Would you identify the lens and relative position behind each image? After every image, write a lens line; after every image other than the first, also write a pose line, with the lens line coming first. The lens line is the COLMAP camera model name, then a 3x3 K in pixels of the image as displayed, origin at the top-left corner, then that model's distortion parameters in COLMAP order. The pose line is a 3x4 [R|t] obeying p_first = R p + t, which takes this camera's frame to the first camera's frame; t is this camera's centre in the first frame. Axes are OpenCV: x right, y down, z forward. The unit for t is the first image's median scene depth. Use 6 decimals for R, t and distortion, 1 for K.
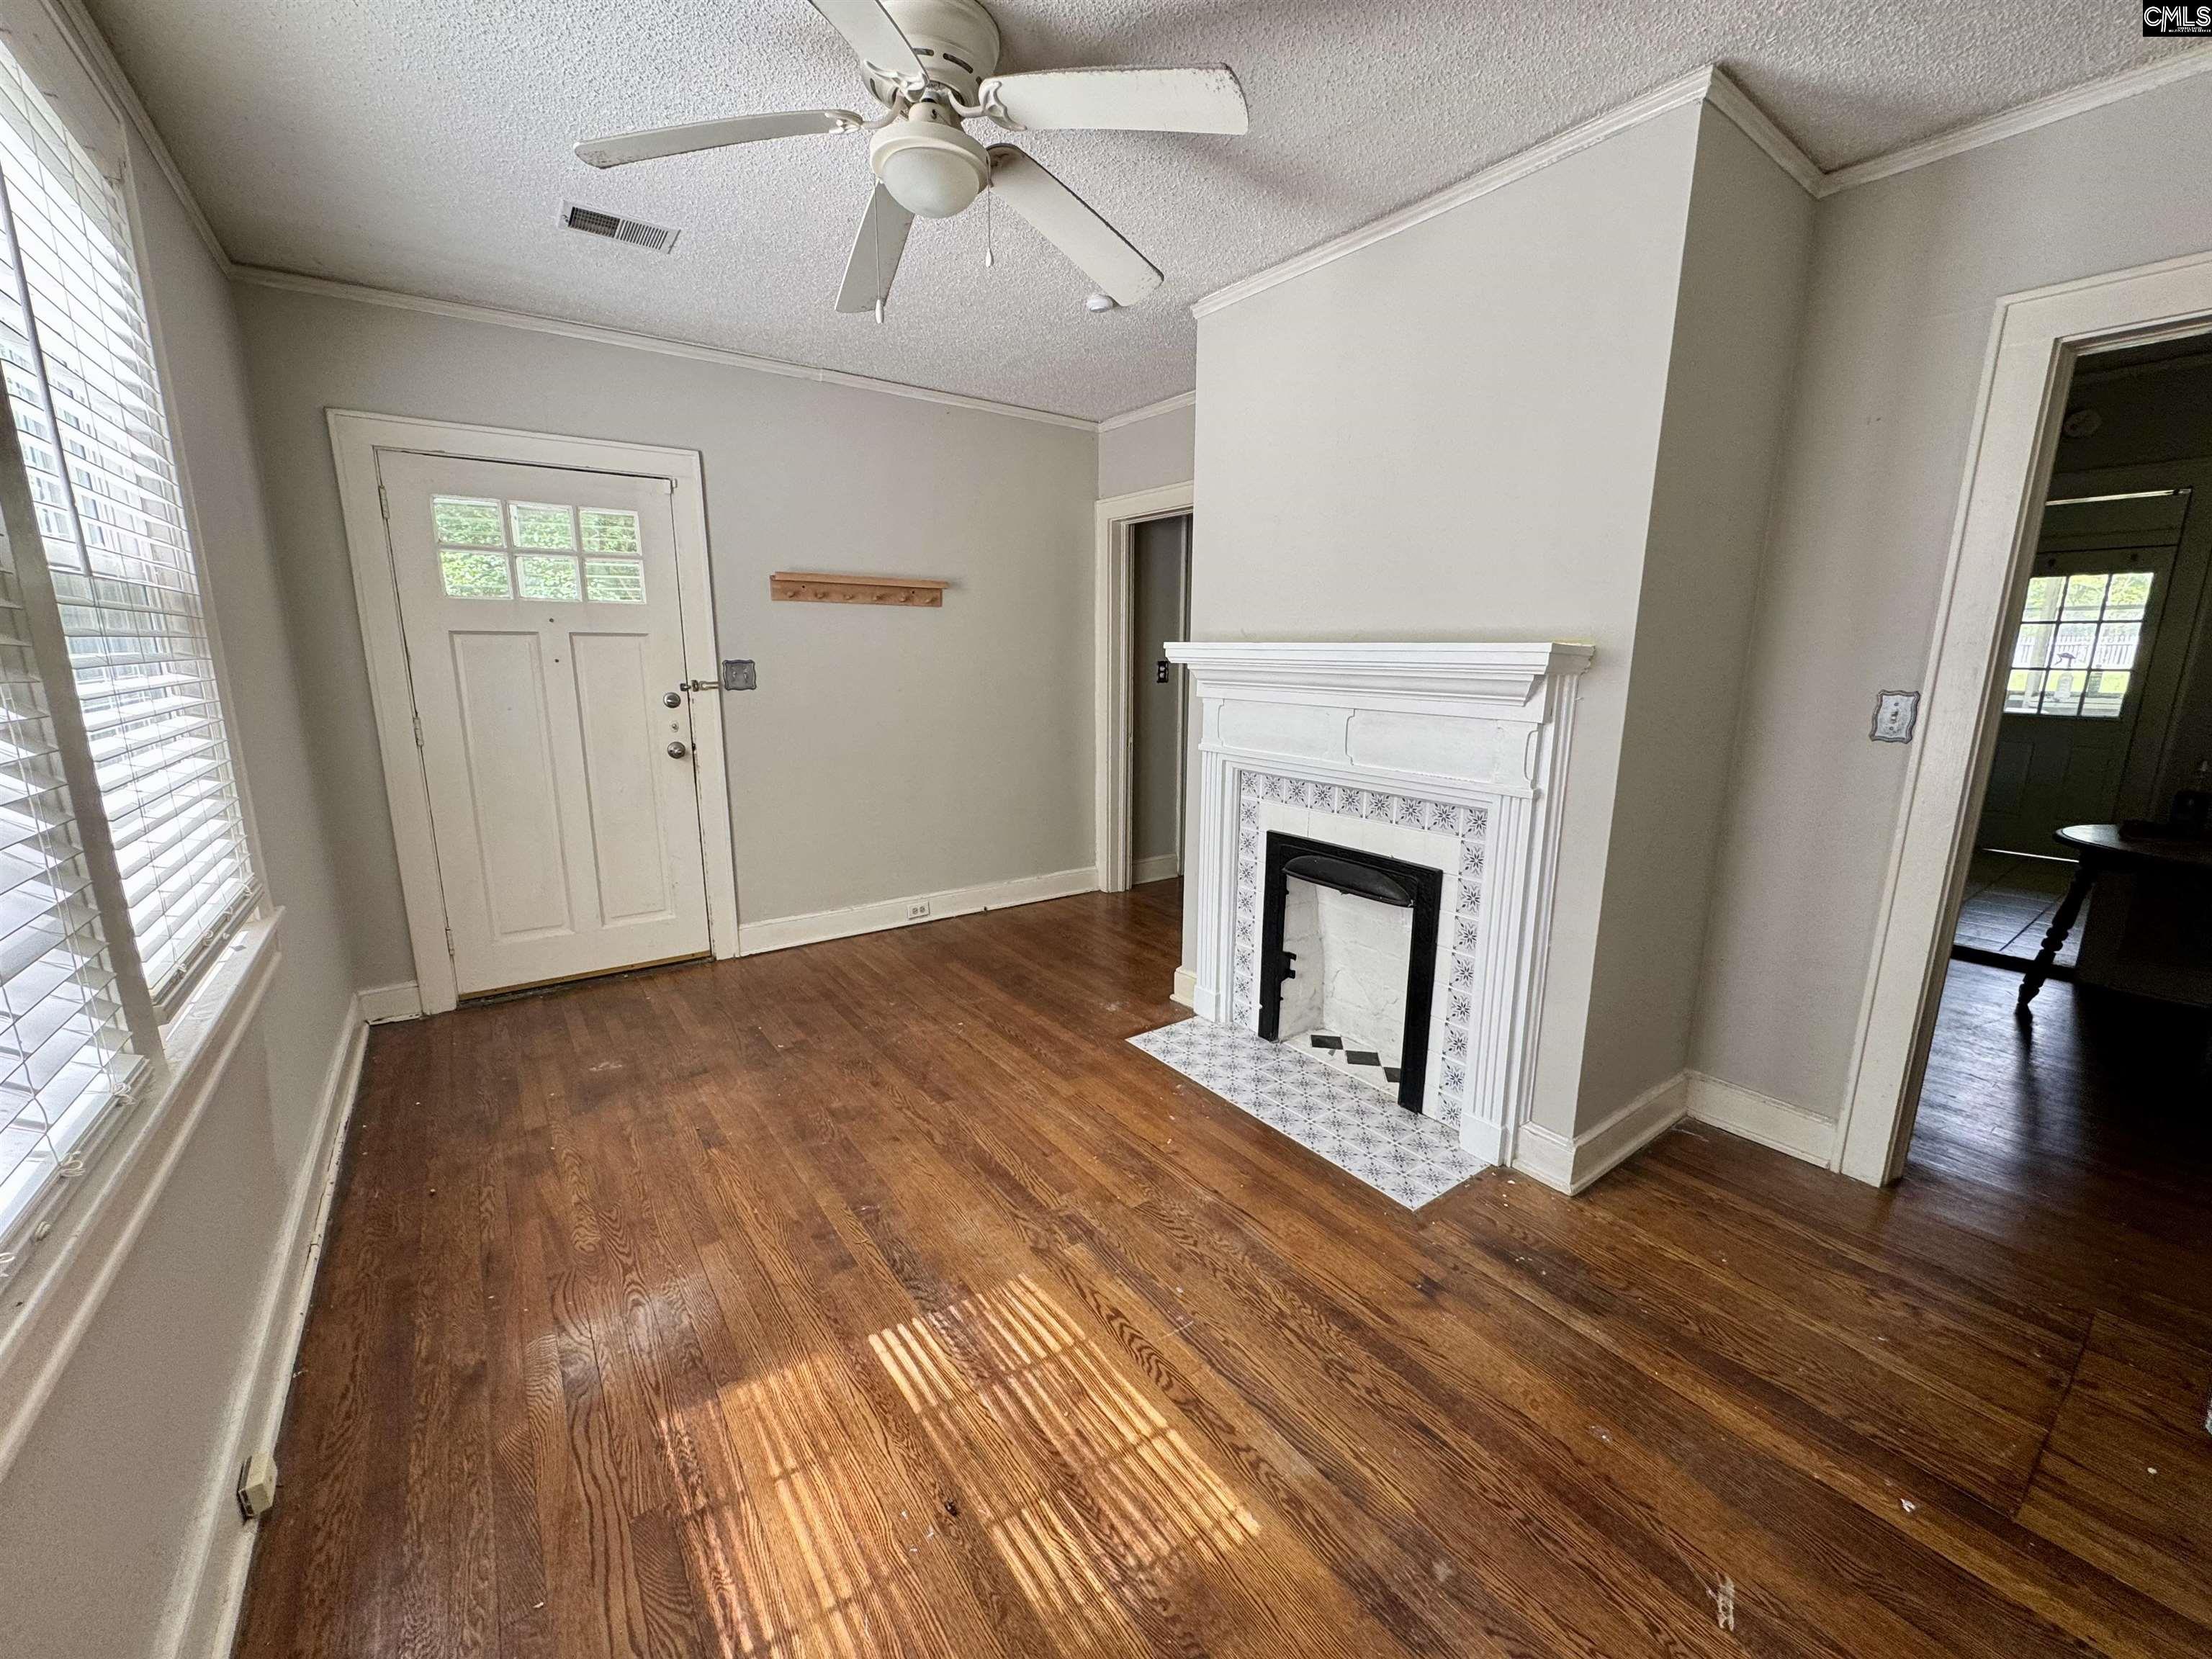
lens RADIAL K [[875.1, 0, 1109.5], [0, 875.1, 827.5], [0, 0, 1]] dist [0.008474, 0.000139]
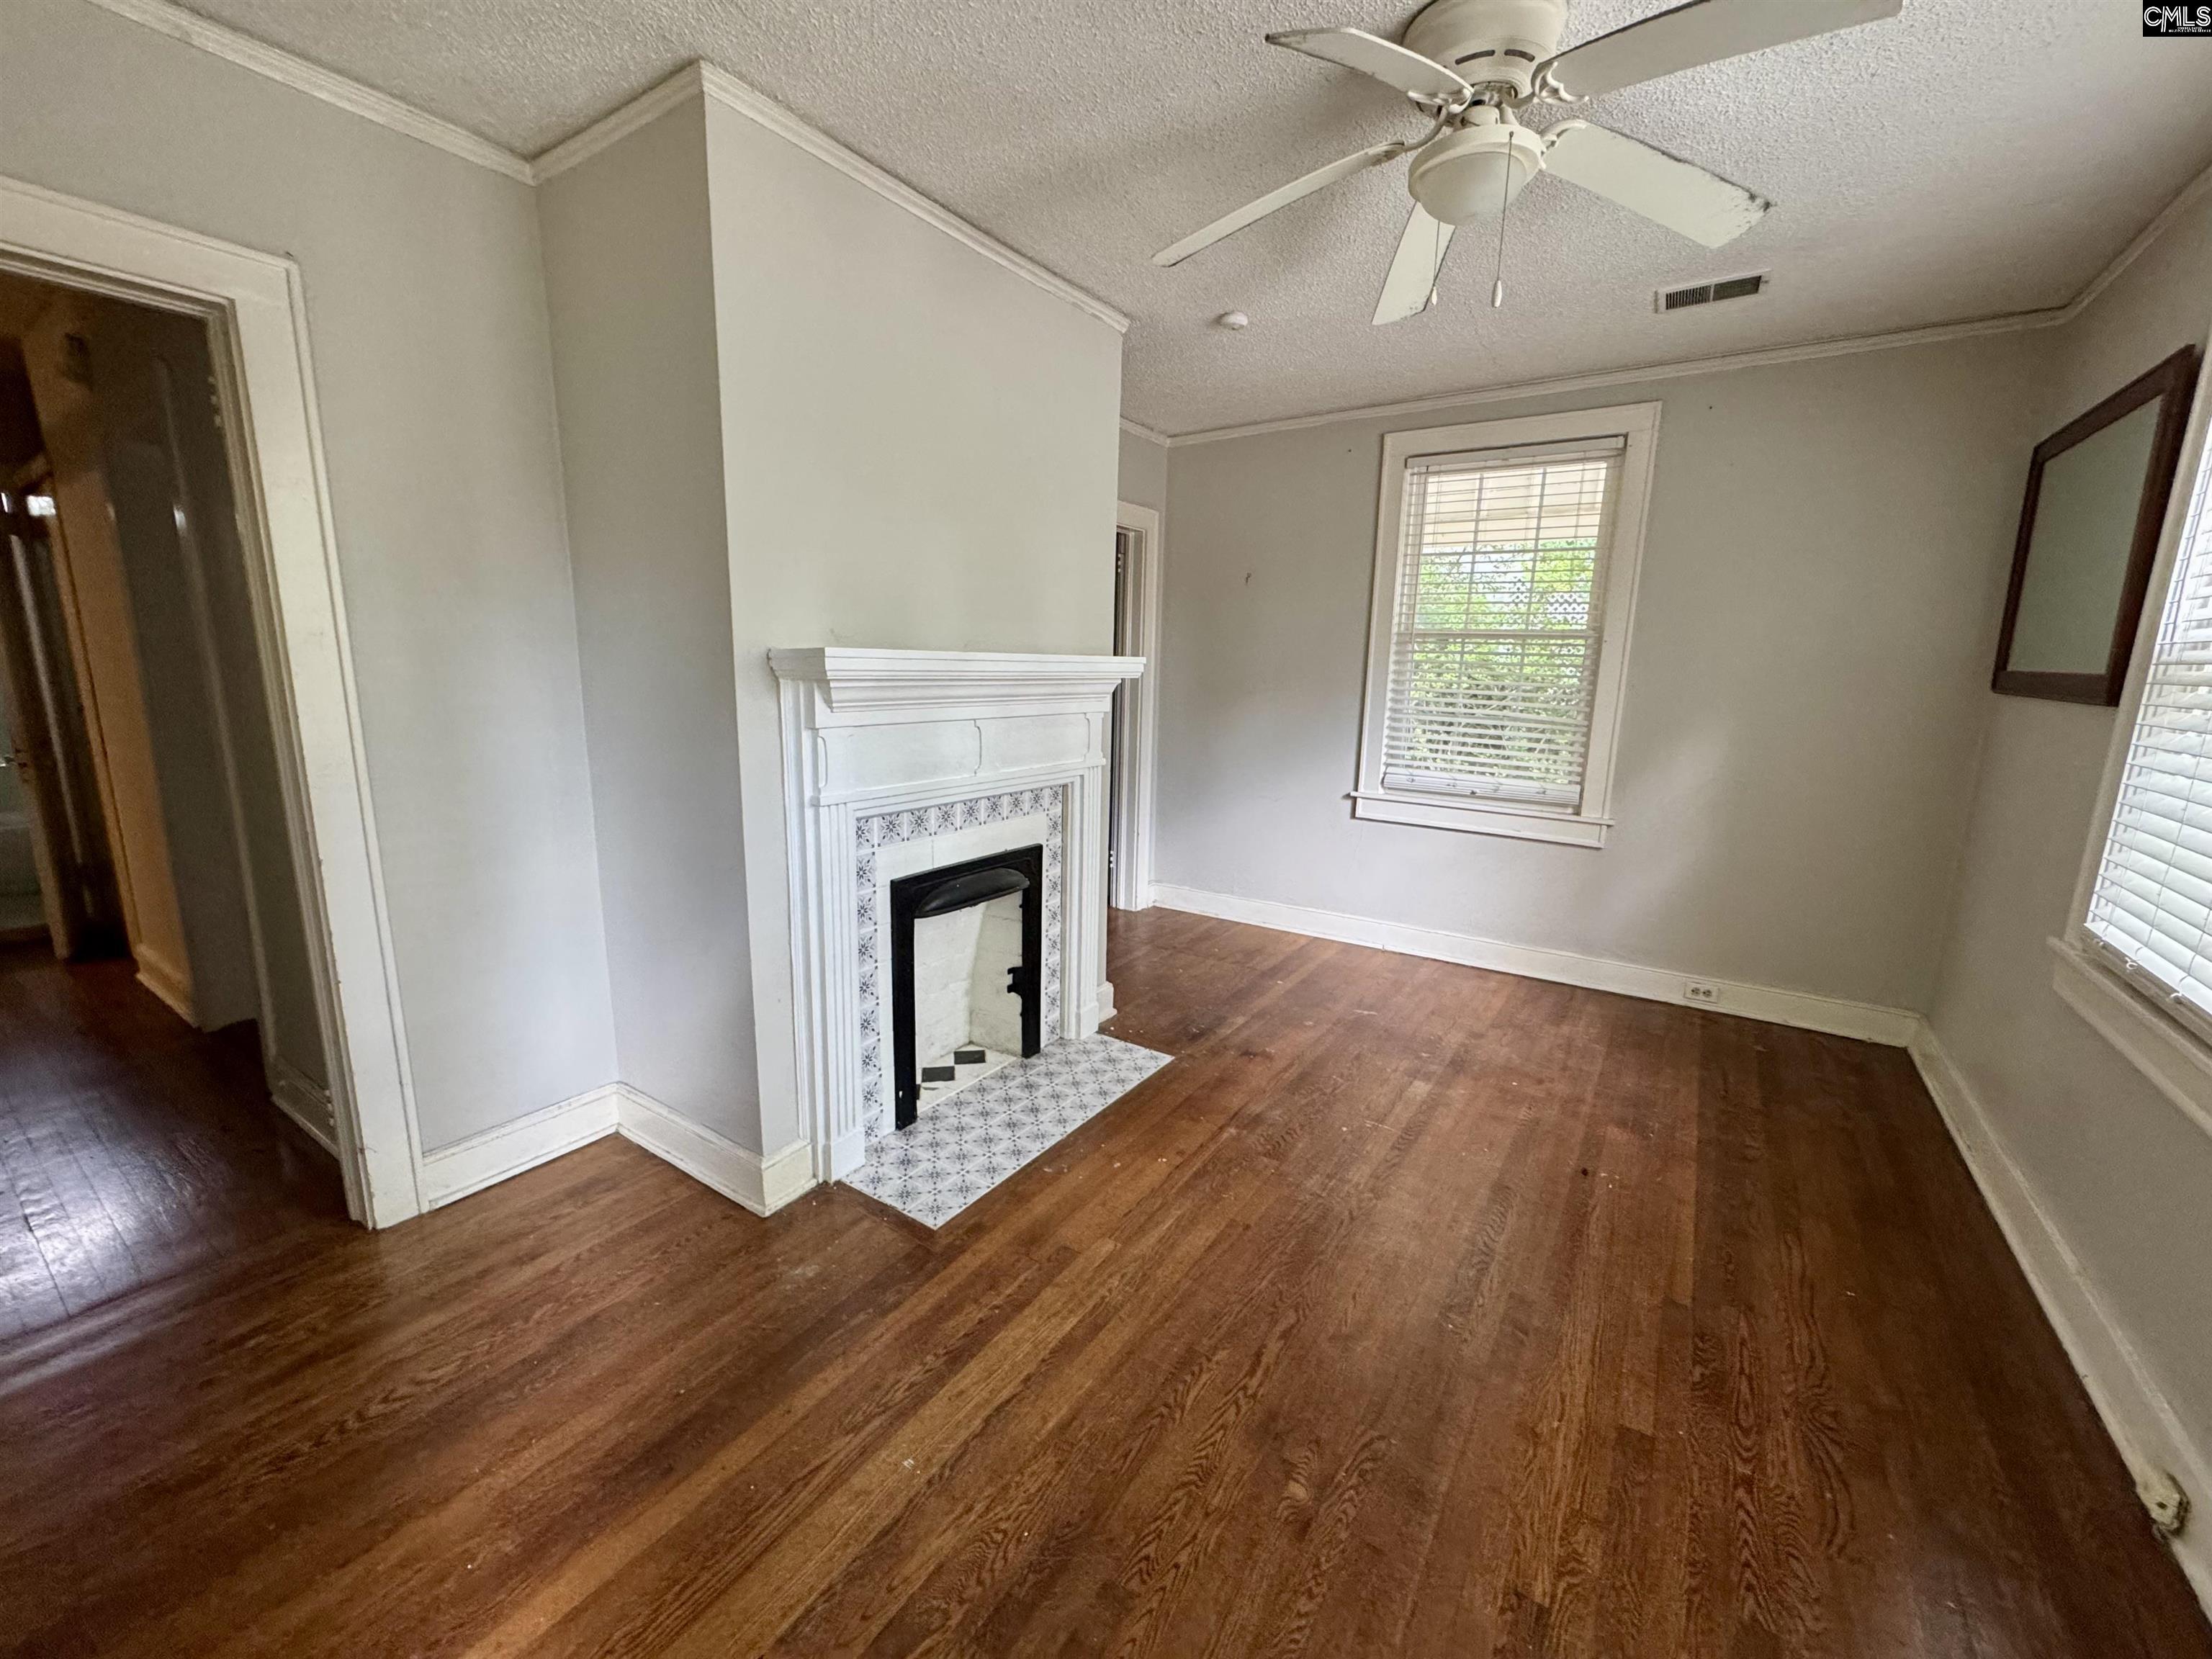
lens RADIAL K [[875.1, 0, 1109.5], [0, 875.1, 827.5], [0, 0, 1]] dist [0.008474, 0.000139]
pose [[-0.339895, -0.189013, 0.921274, -0.660506], [0.165111, 0.952388, 0.256313, -0.231138], [-0.925856, 0.239232, -0.292503, 1.101371]]
